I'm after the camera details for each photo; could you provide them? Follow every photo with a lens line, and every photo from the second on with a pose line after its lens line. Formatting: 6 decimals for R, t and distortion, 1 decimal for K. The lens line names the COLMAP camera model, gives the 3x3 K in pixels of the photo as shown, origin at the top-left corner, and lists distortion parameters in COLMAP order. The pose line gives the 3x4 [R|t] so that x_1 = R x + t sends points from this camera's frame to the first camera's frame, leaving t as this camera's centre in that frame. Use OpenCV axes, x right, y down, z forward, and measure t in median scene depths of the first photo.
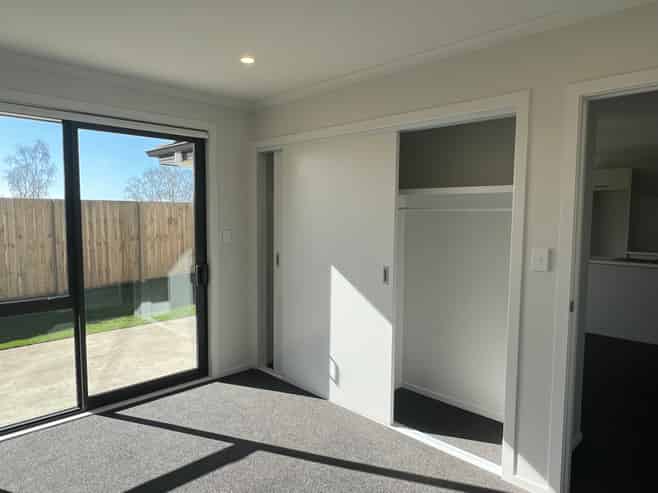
lens RADIAL K [[427.9, 0, 328.3], [0, 427.9, 246.8], [0, 0, 1]] dist [-0.009337, -0.002347]
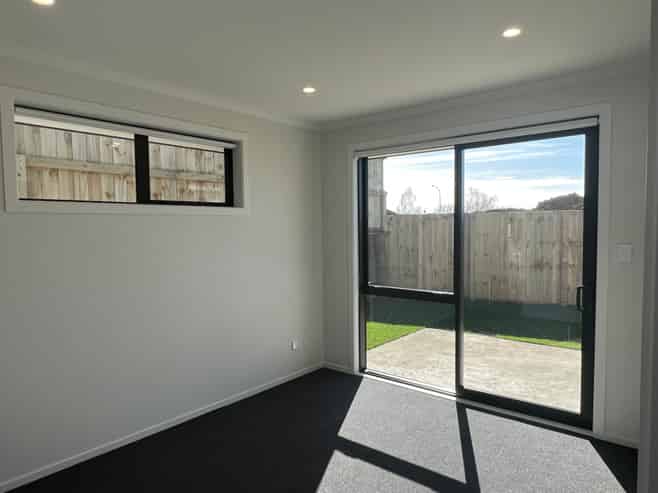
lens RADIAL K [[427.9, 0, 325.5], [0, 427.9, 248.7], [0, 0, 1]] dist [-0.009337, -0.002347]
pose [[0.090365, 0.041713, -0.995035, 0.498860], [-0.068772, 0.996999, 0.035550, -0.024413], [0.993531, 0.065218, 0.092962, 0.497819]]
